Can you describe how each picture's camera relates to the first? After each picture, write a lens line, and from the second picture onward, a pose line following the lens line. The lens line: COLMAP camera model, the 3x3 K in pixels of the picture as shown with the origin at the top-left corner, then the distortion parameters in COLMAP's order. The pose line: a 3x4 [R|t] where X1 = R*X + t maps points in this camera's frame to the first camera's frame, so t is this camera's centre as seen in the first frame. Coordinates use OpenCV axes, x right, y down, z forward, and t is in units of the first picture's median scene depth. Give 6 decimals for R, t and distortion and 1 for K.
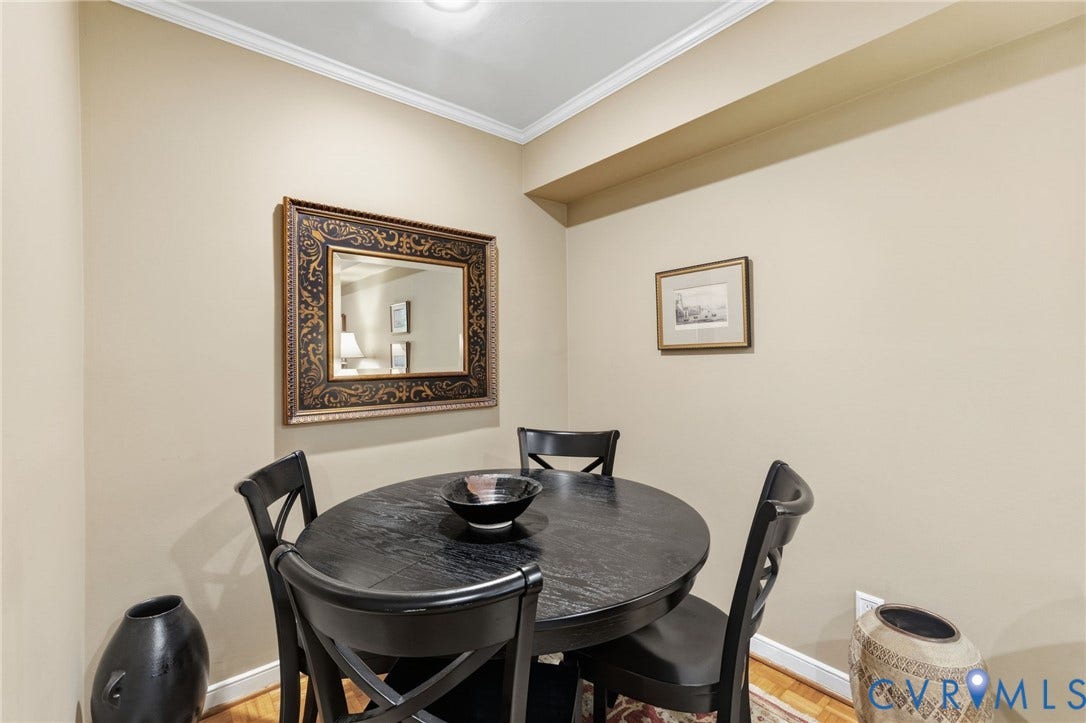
lens RADIAL K [[481.2, 0, 543.6], [0, 481.2, 359.7], [0, 0, 1]] dist [-0.001973, 0.000894]
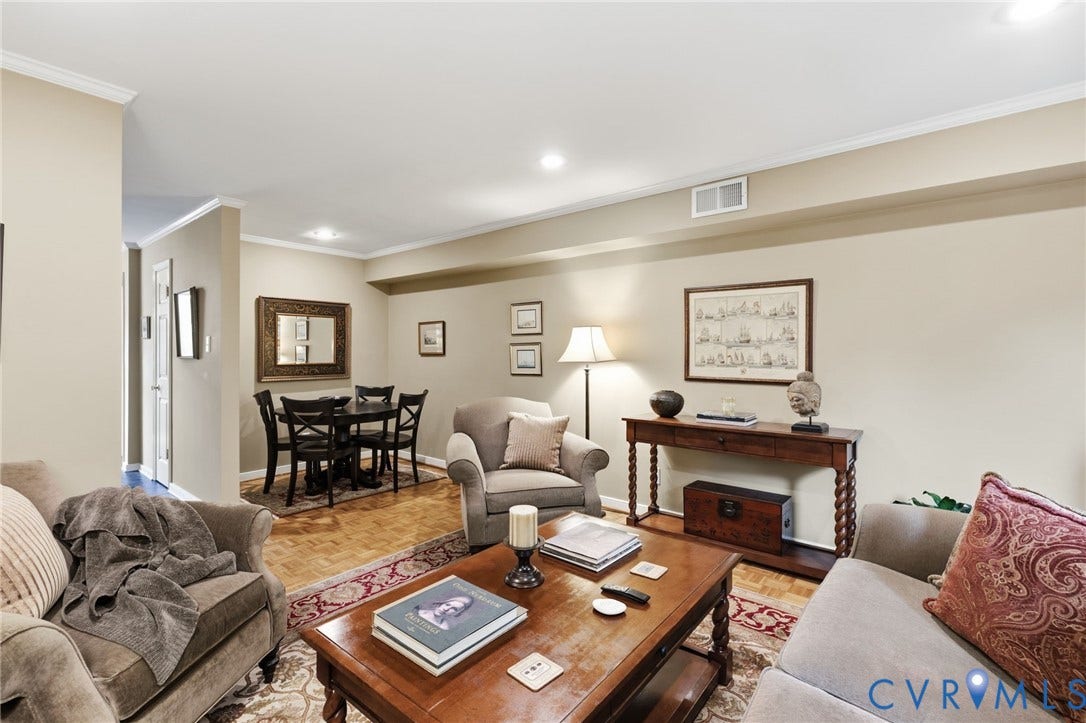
lens RADIAL K [[481.2, 0, 543.7], [0, 481.2, 353.1], [0, 0, 1]] dist [-0.001973, 0.000894]
pose [[0.982295, 0.013371, 0.186864, 0.433181], [-0.012774, 0.999909, -0.004401, -0.026583], [-0.186906, 0.001936, 0.982376, -1.614142]]
